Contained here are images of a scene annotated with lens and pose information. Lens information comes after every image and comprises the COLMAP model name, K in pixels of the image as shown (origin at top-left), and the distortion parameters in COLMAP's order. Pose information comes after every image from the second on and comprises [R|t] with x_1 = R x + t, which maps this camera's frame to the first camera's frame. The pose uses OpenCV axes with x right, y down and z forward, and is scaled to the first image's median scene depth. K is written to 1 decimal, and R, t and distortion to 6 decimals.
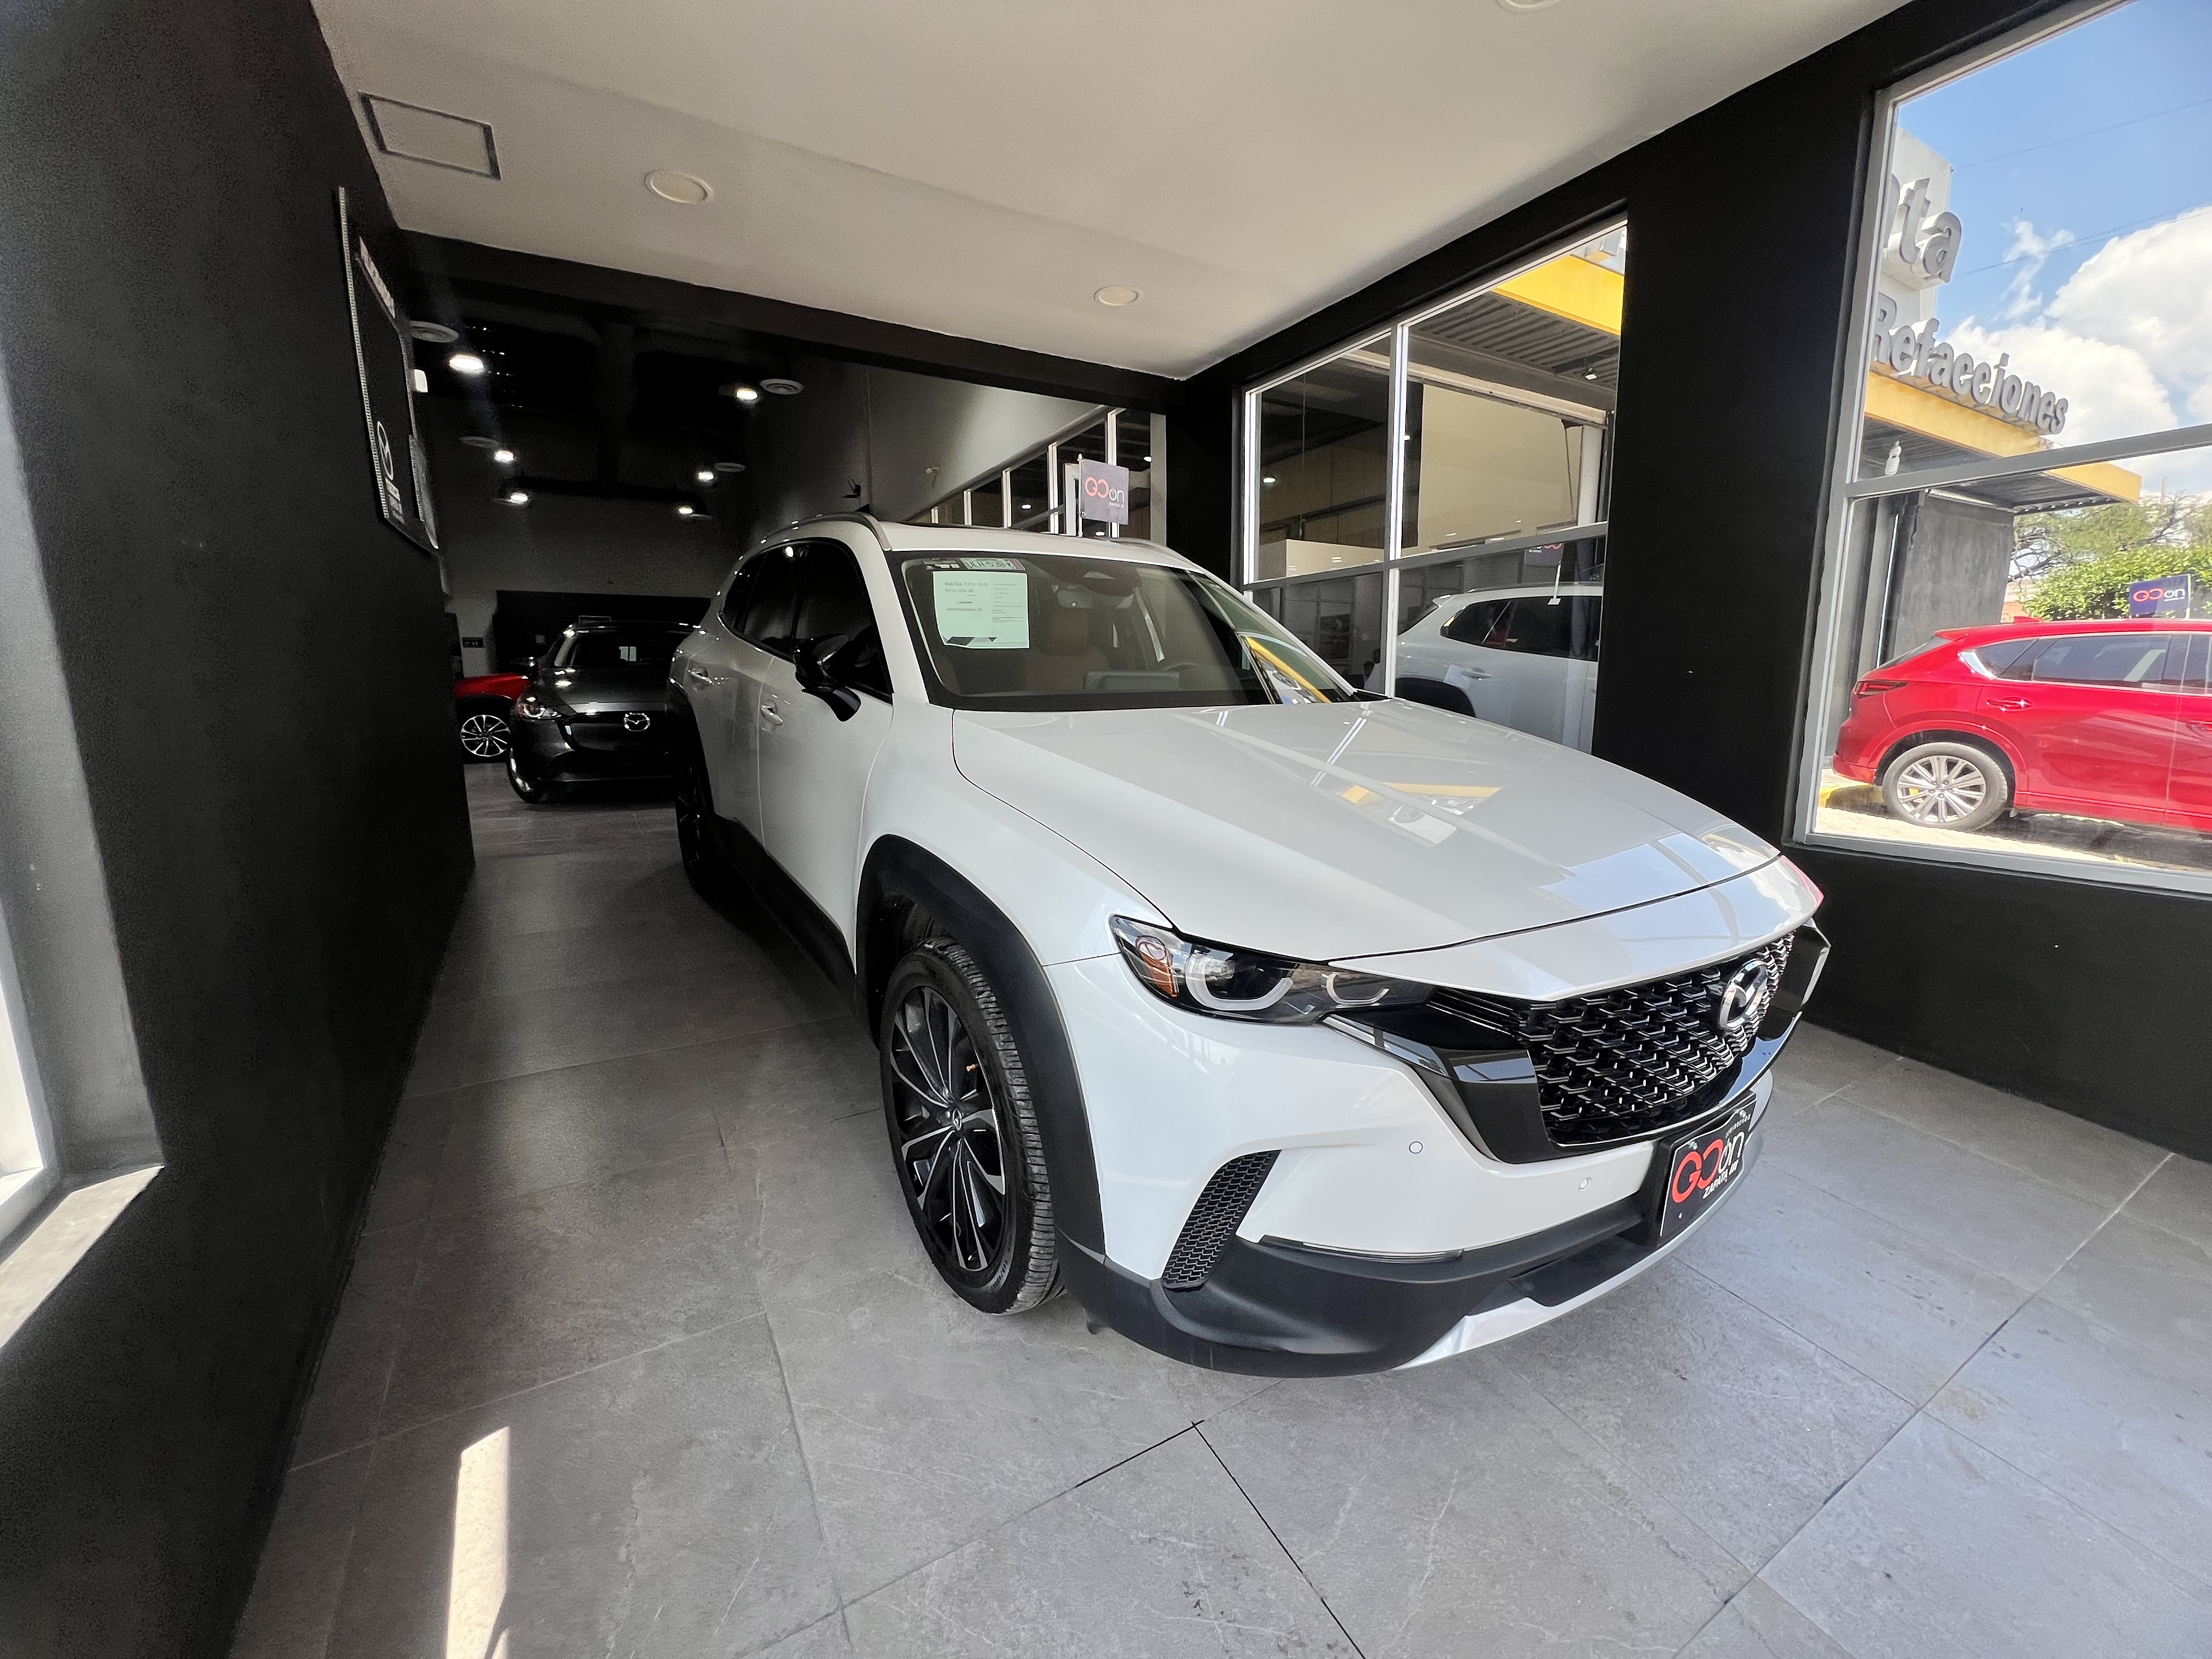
lens RADIAL K [[884.6, 0, 1110.6], [0, 884.6, 830.2], [0, 0, 1]] dist [-0.003338, 0.000396]
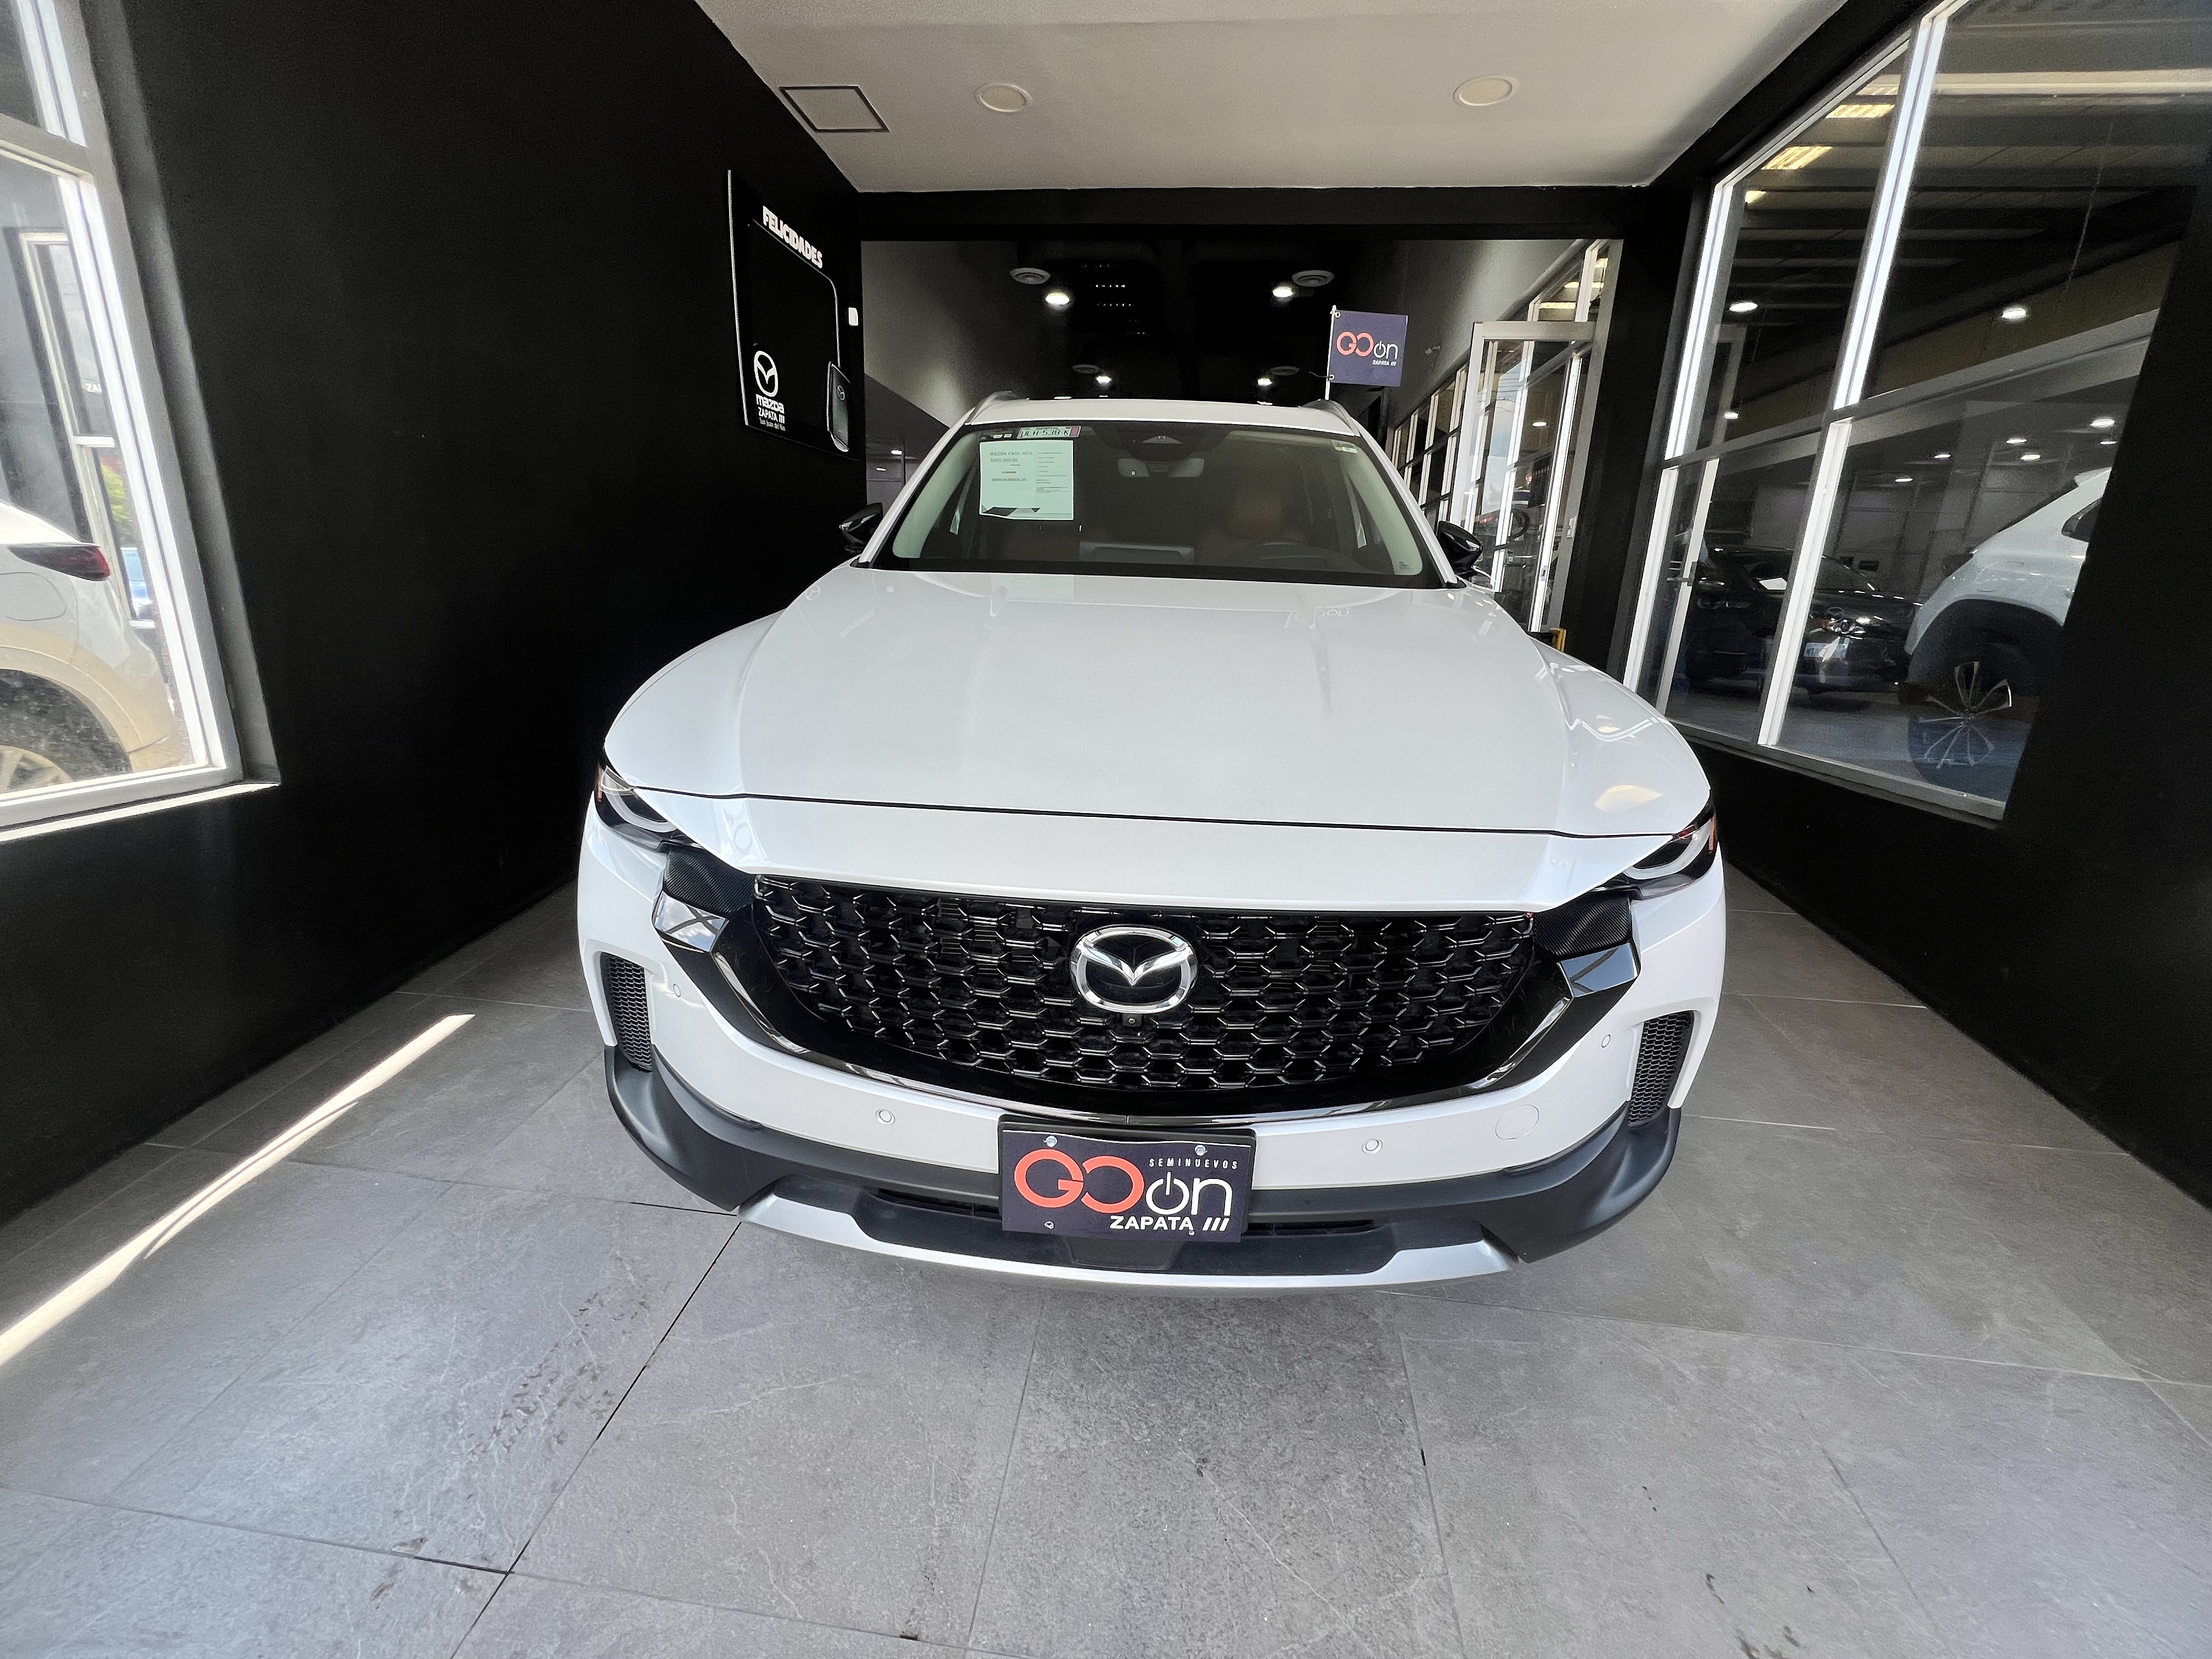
lens RADIAL K [[884.6, 0, 1110.6], [0, 884.6, 830.2], [0, 0, 1]] dist [-0.003338, 0.000396]
pose [[0.799255, 0.195089, -0.568446, 0.441527], [-0.141330, 0.980334, 0.137732, -0.007480], [0.584138, -0.029745, 0.811109, 0.170656]]
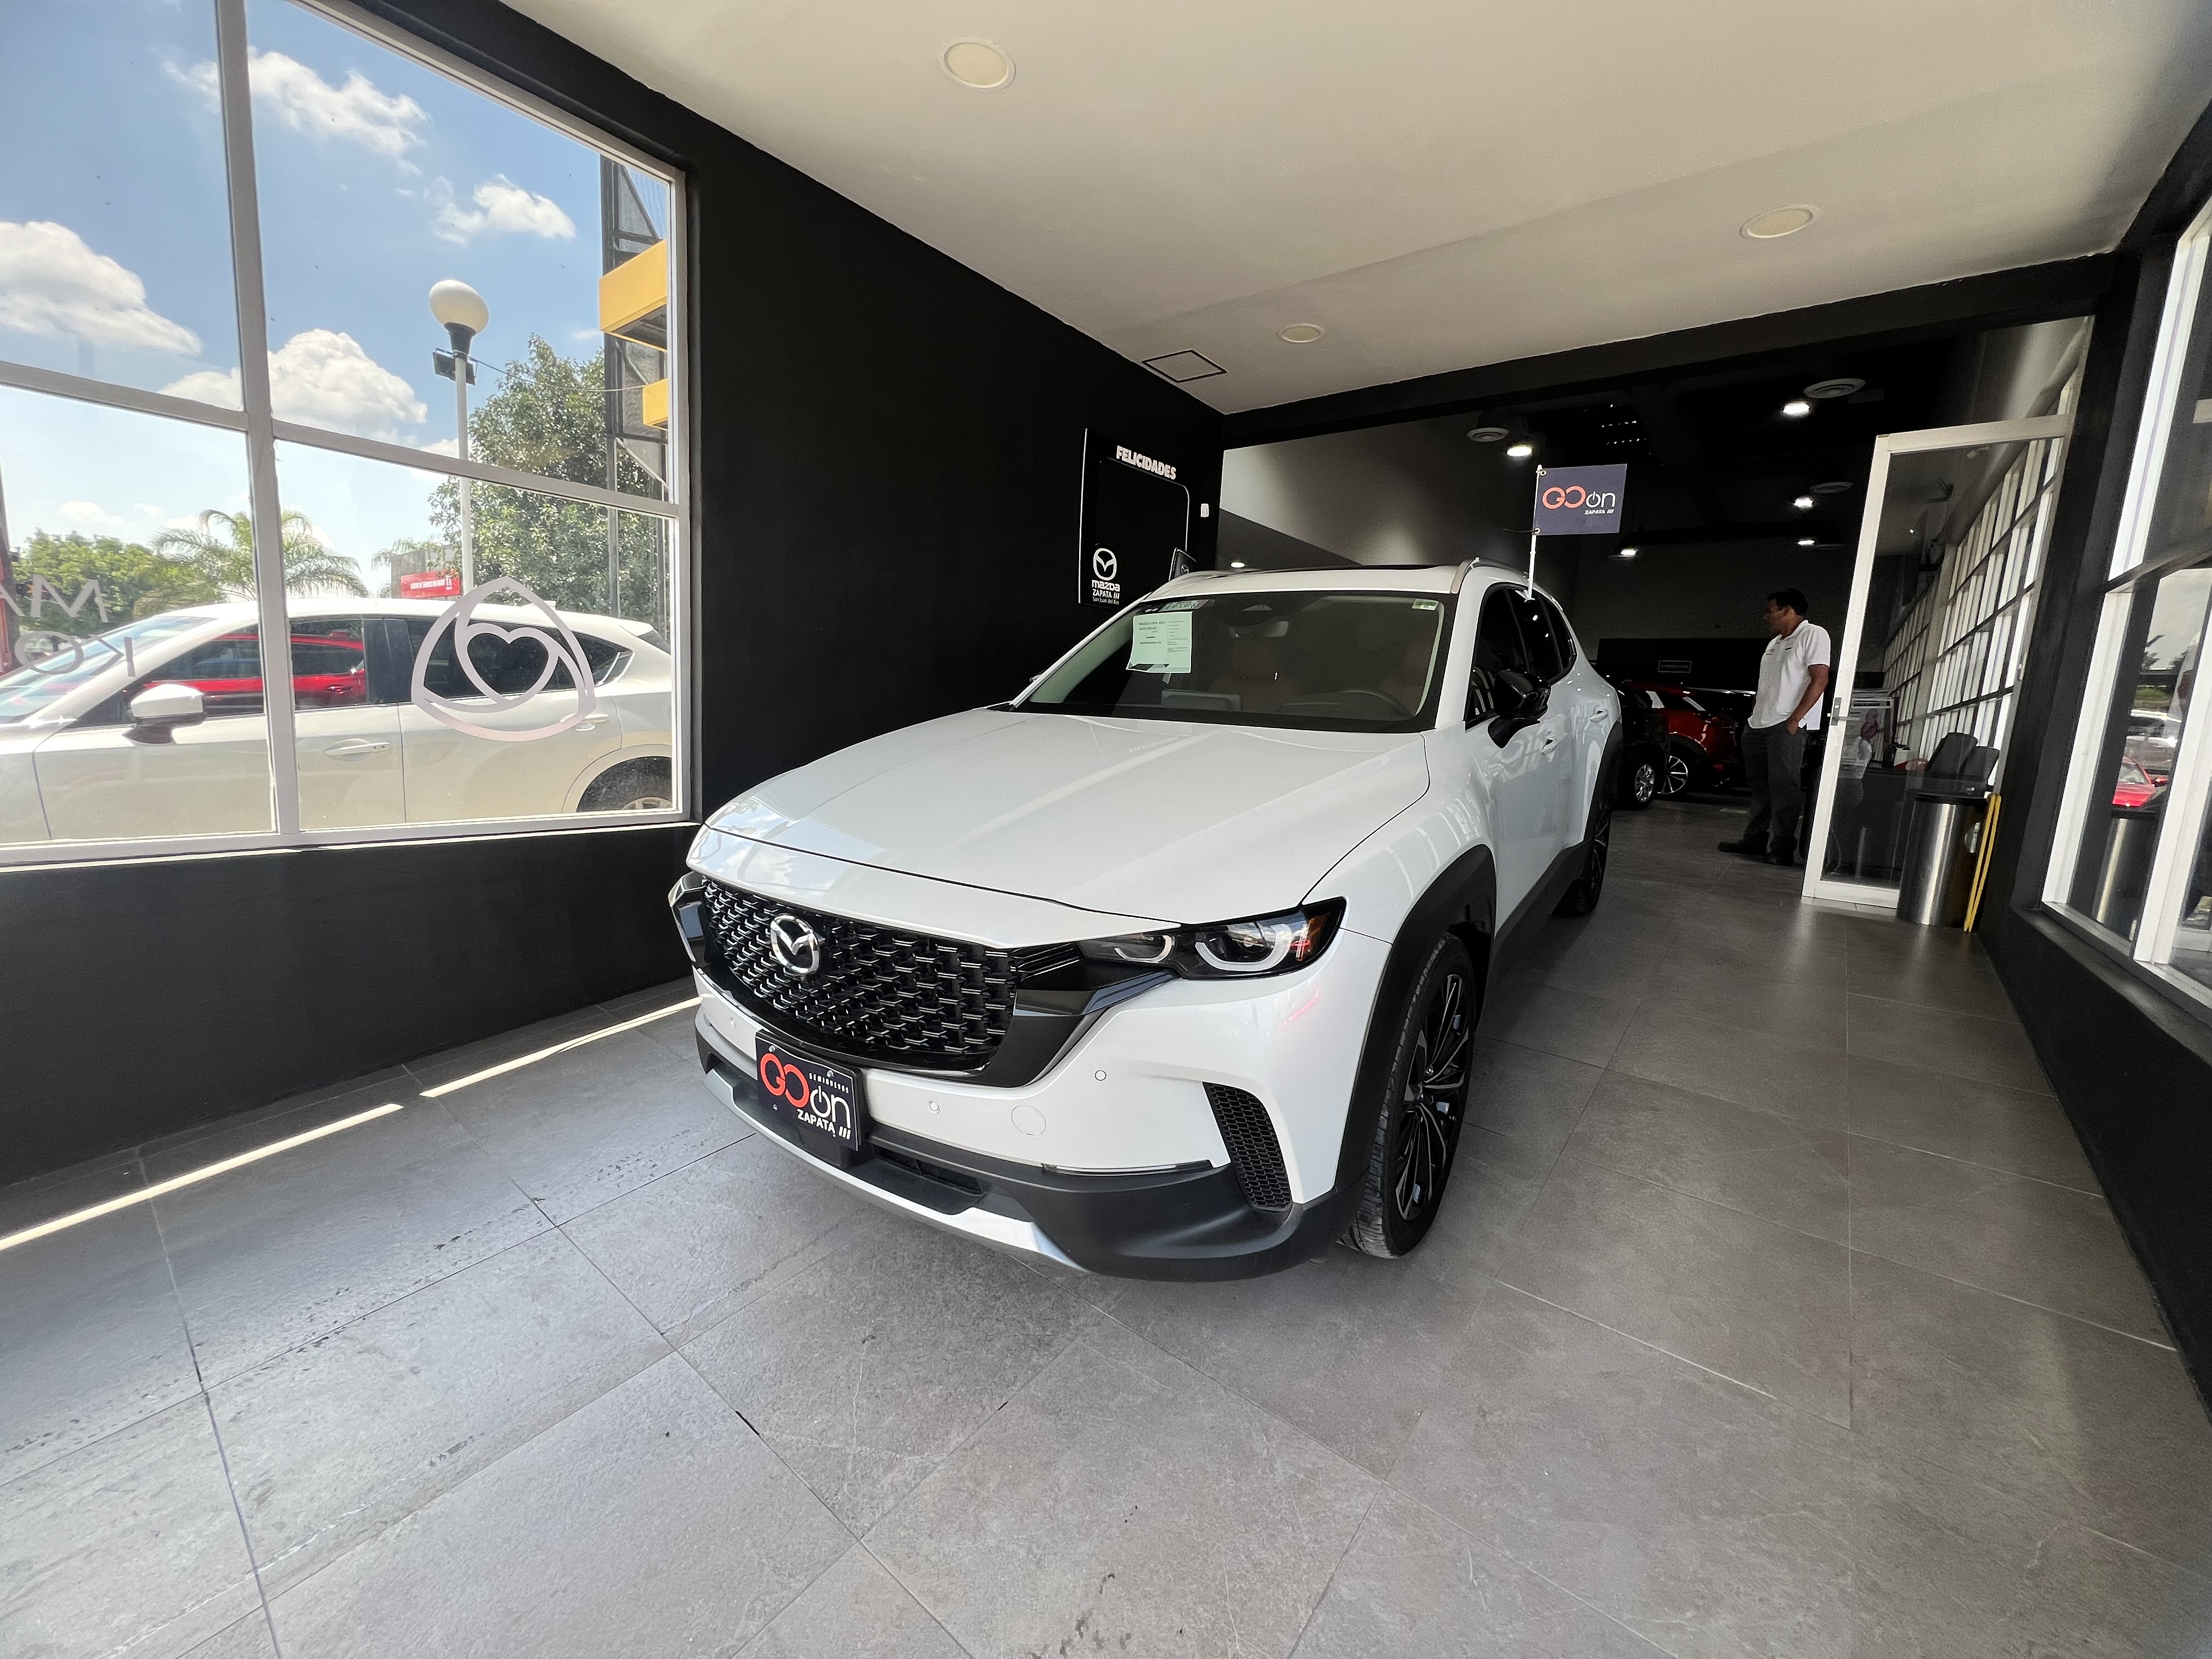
lens RADIAL K [[884.6, 0, 1110.6], [0, 884.6, 830.2], [0, 0, 1]] dist [-0.003338, 0.000396]
pose [[0.357041, 0.160116, -0.920263, 0.790643], [-0.207114, 0.974246, 0.089152, -0.064007], [0.910838, 0.158769, 0.381008, 0.371206]]
